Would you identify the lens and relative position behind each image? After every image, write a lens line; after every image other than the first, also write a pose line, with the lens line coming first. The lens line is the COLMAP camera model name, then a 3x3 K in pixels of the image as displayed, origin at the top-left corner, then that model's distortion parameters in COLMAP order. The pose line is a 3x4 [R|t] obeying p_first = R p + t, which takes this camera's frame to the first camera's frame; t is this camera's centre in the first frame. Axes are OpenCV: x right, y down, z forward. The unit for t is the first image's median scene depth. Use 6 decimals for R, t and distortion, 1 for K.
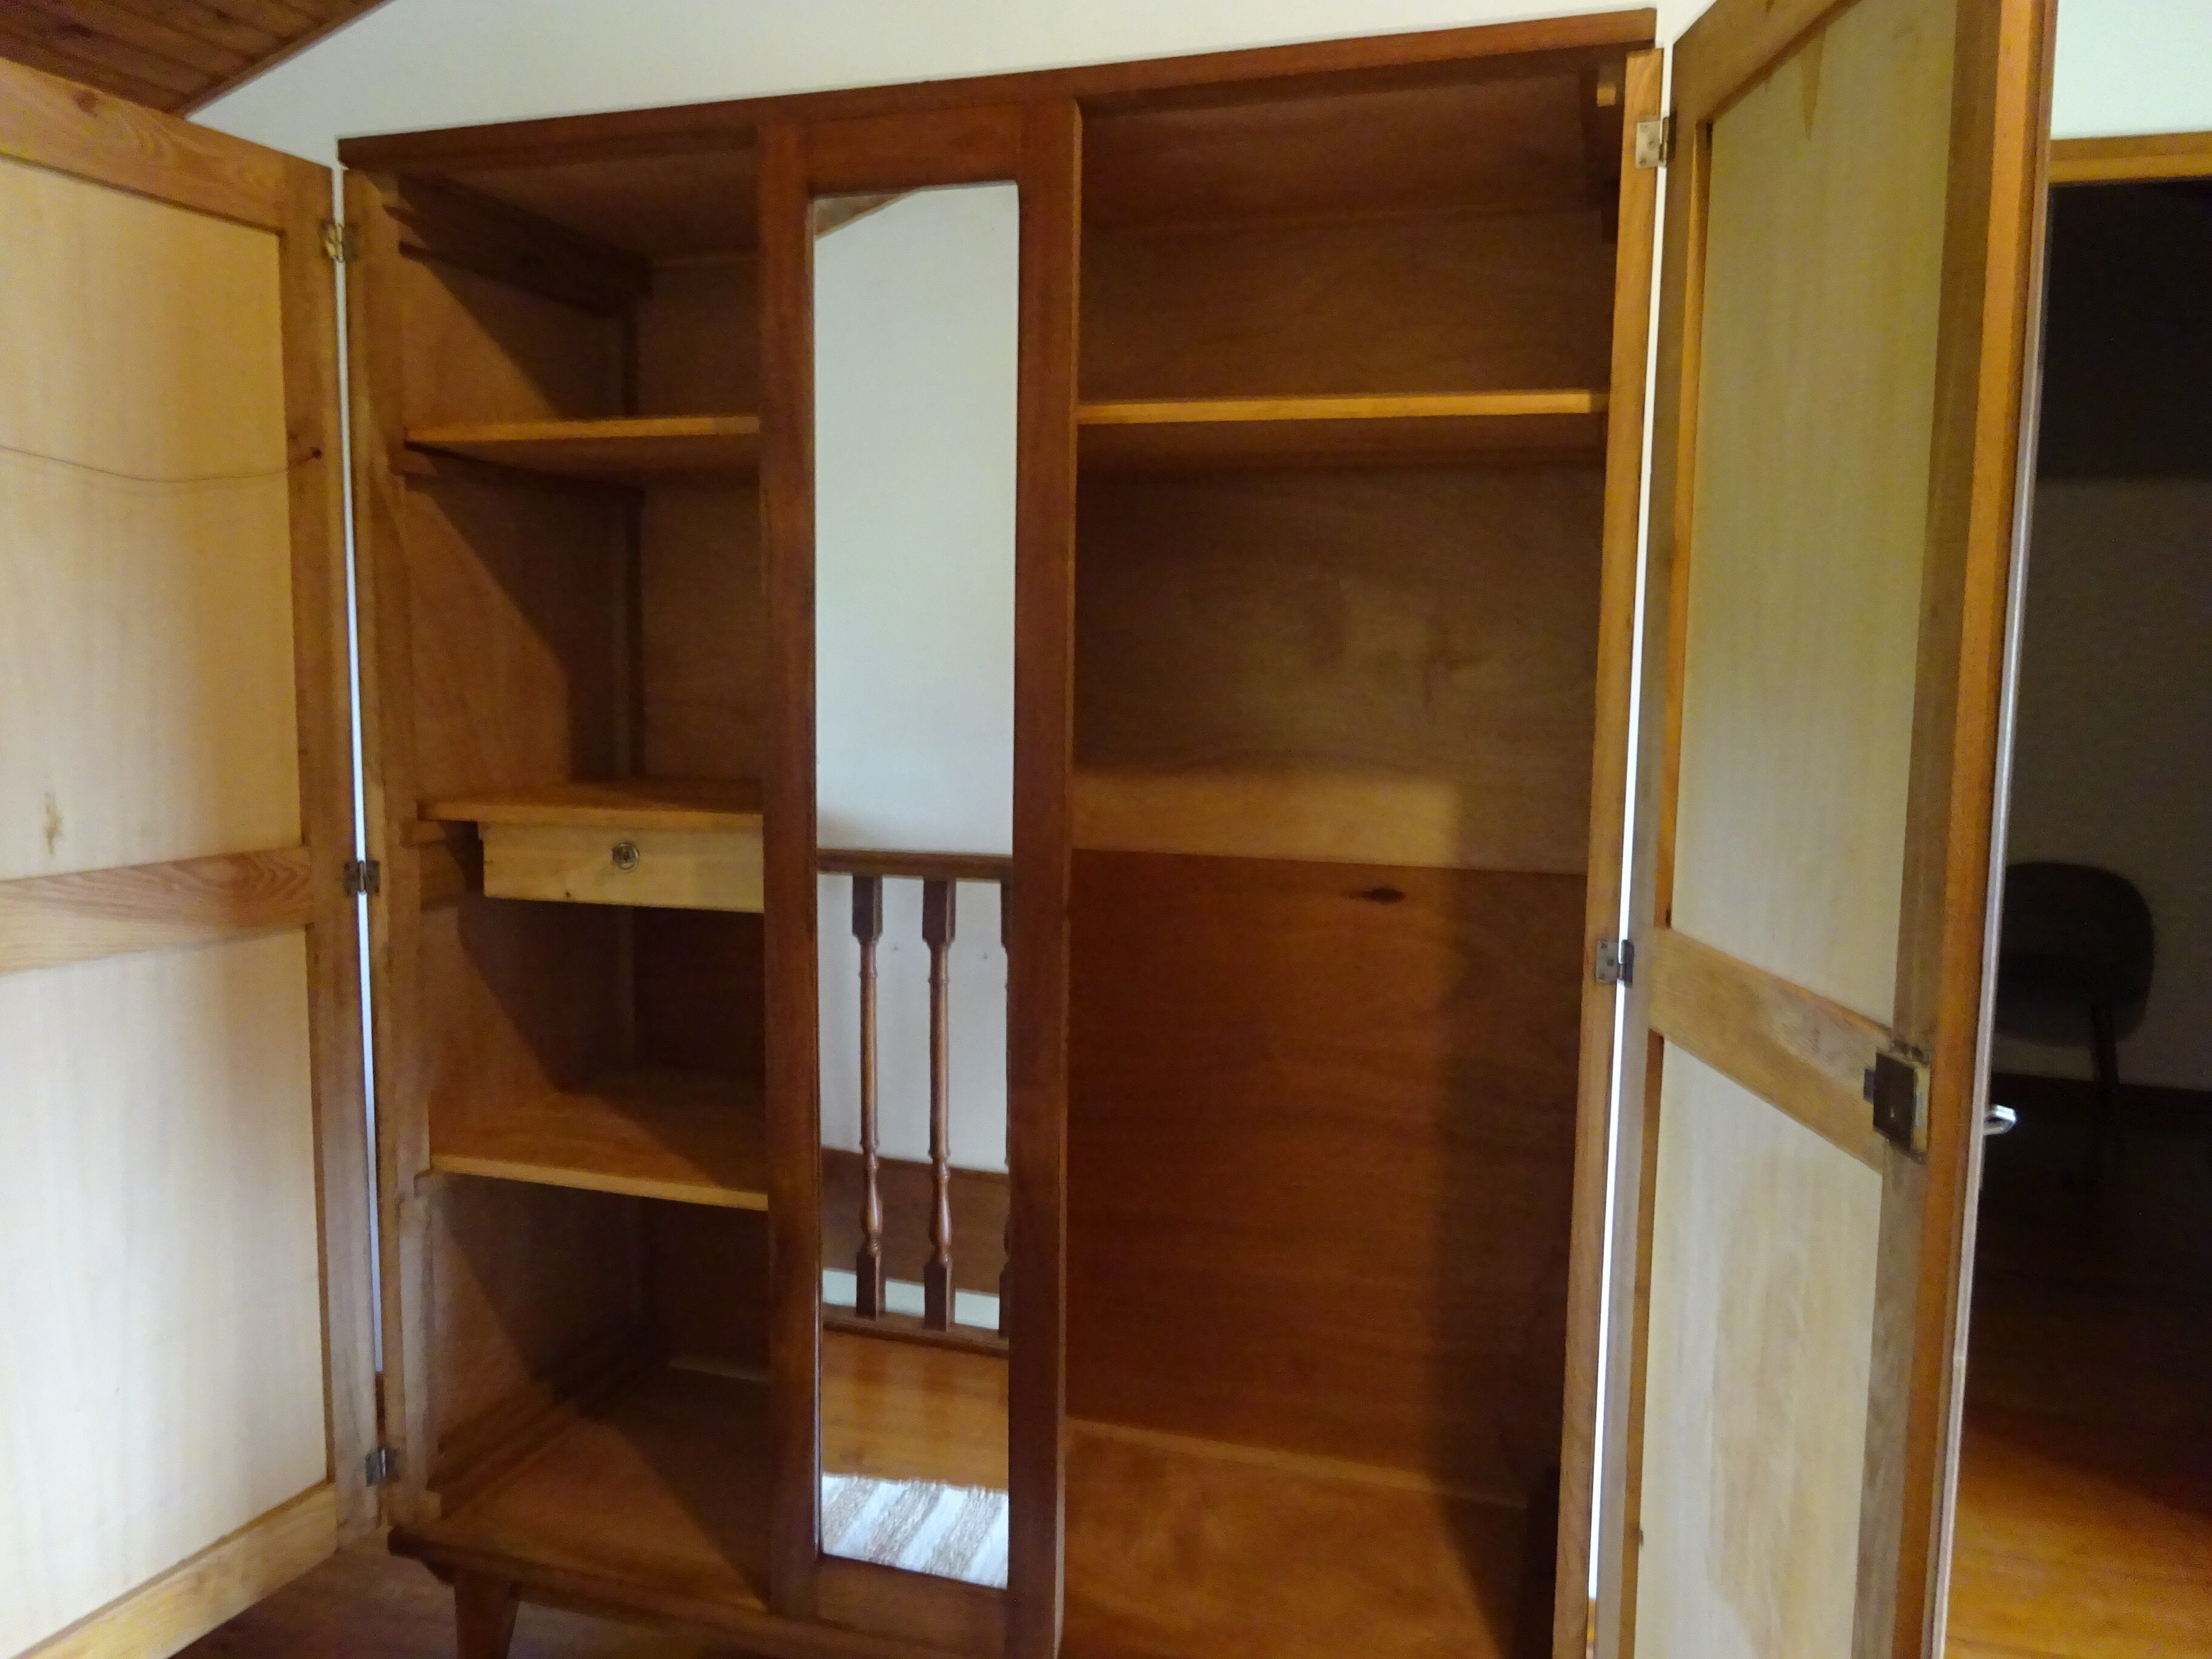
lens RADIAL K [[1788.6, 0, 1103.0], [0, 1788.6, 776.0], [0, 0, 1]] dist [-0.059727, 0.004315]
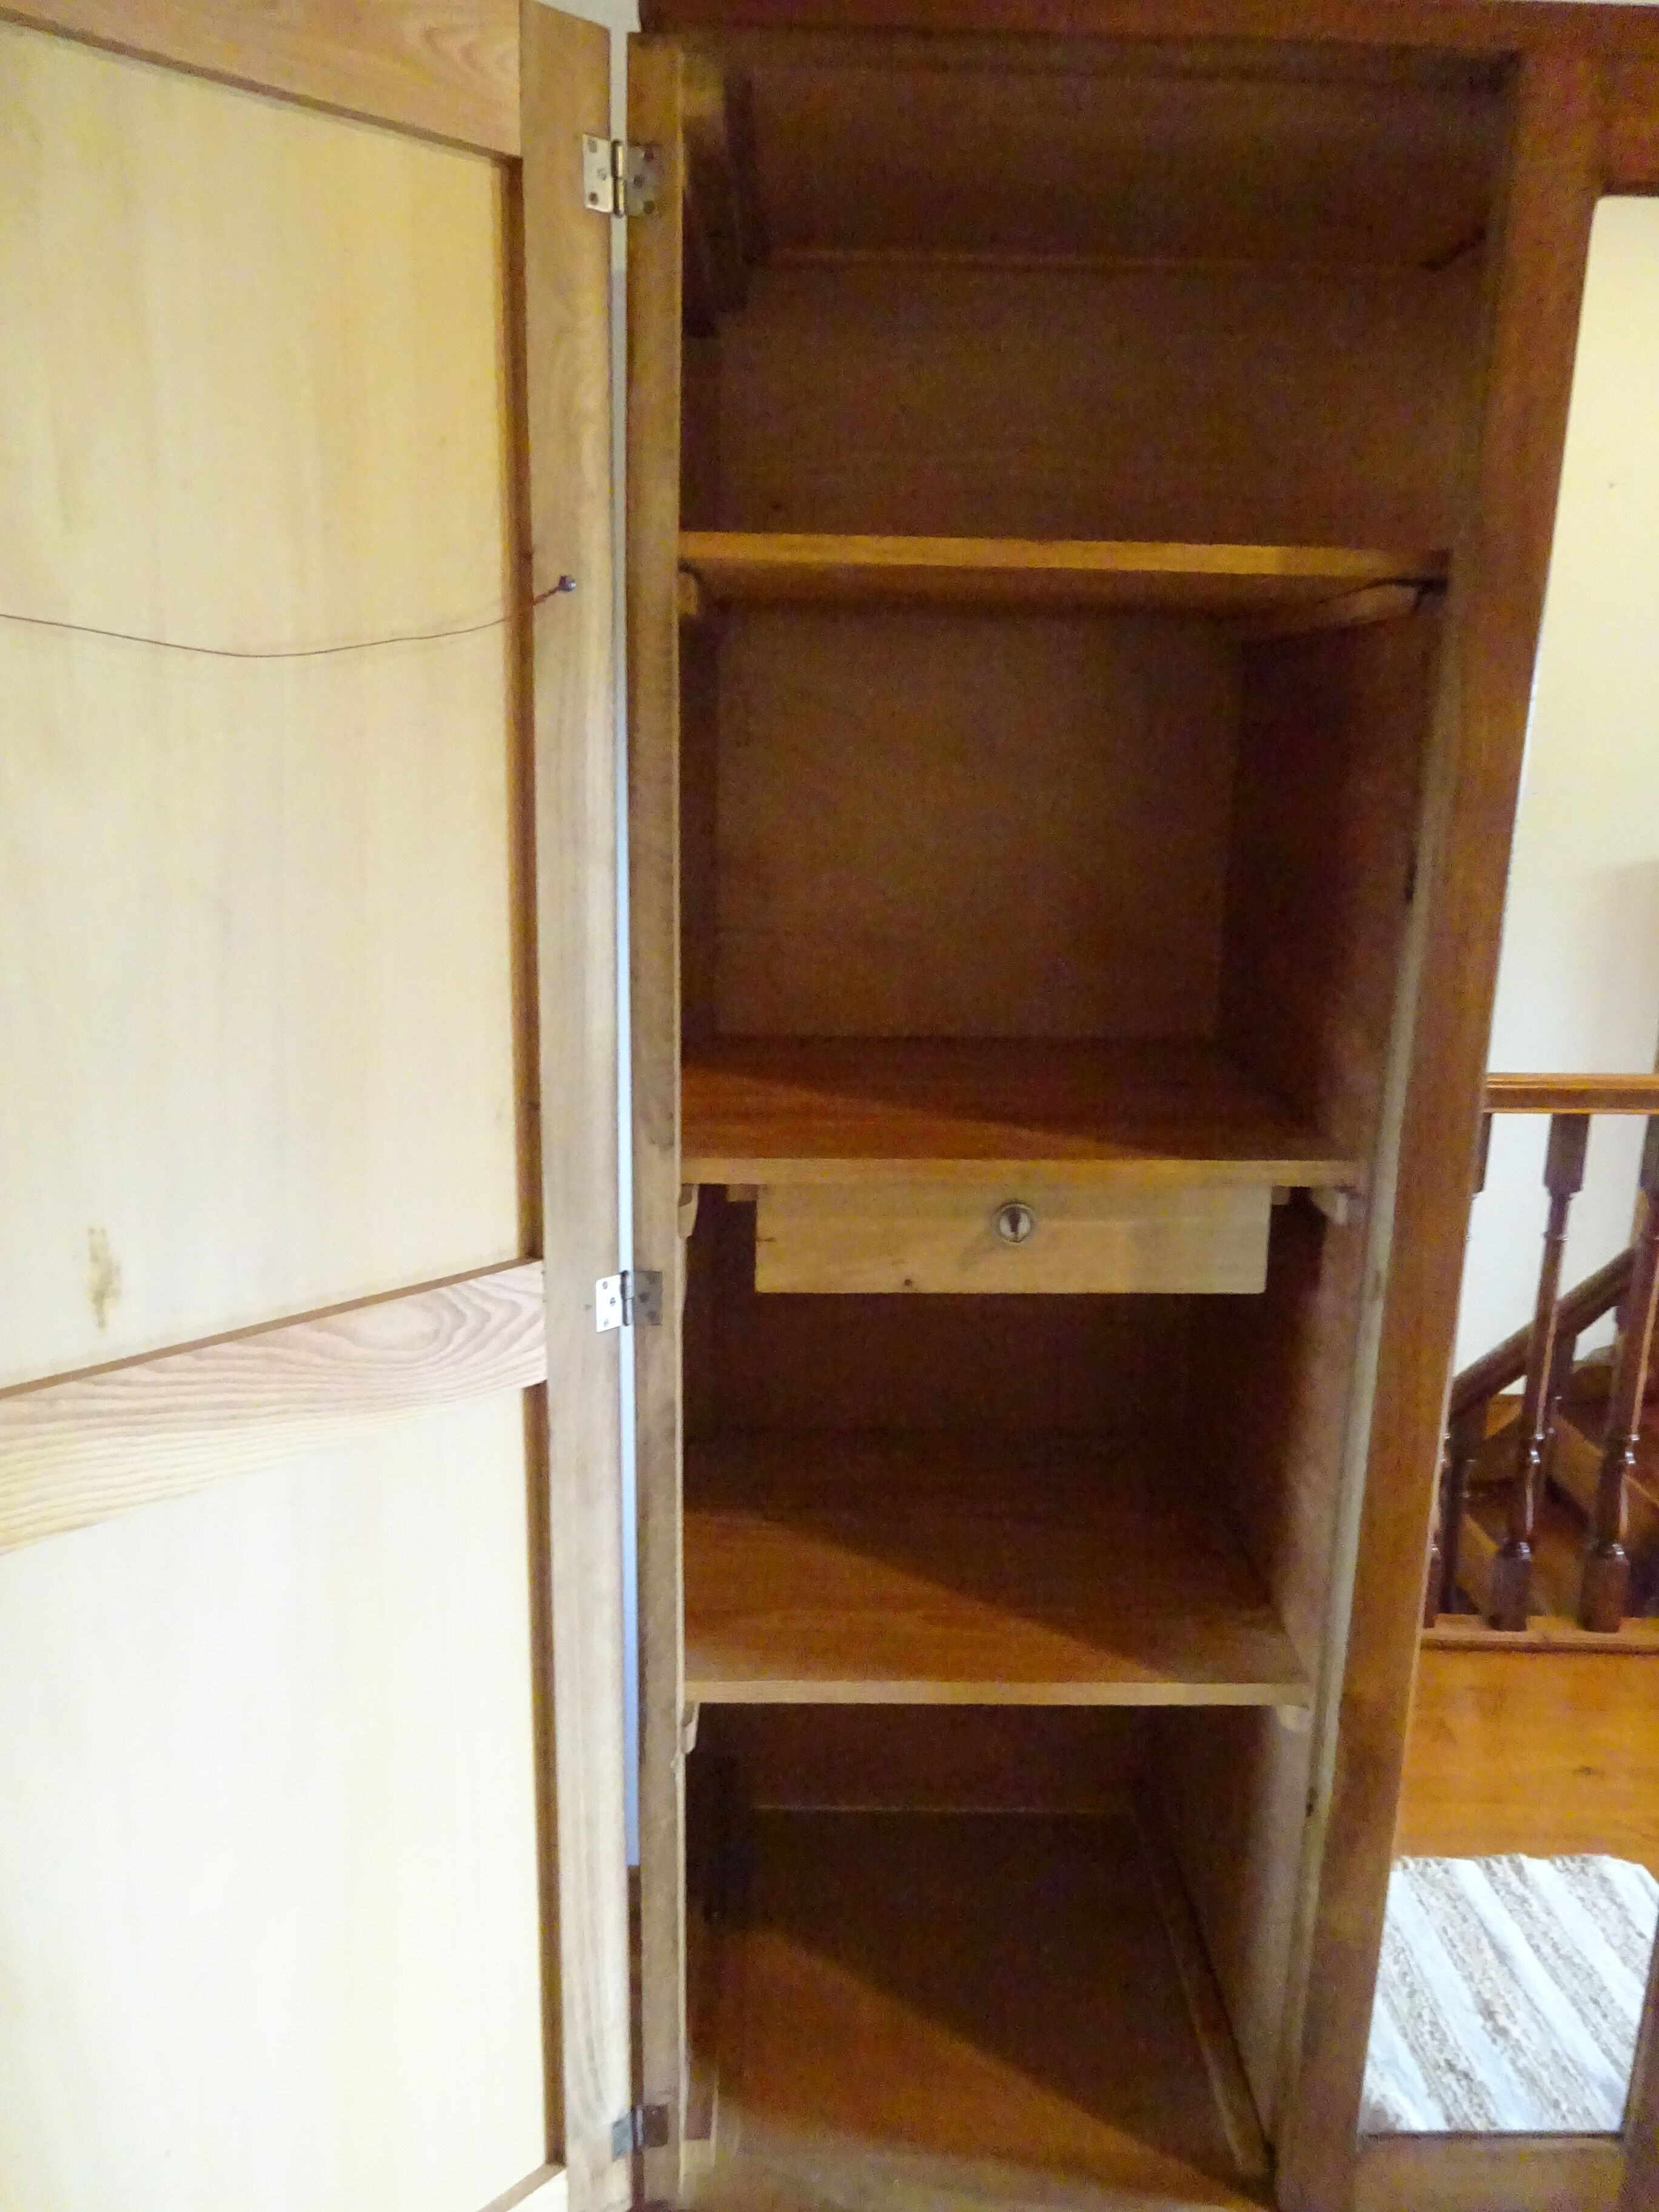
lens RADIAL K [[1788.6, 0, 829.5], [0, 1788.6, 1106.0], [0, 0, 1]] dist [-0.059727, 0.004315]
pose [[0.953899, -0.073781, 0.290919, -0.526332], [0.029120, 0.987492, 0.154957, -0.101726], [-0.298713, -0.139342, 0.944116, 0.410420]]
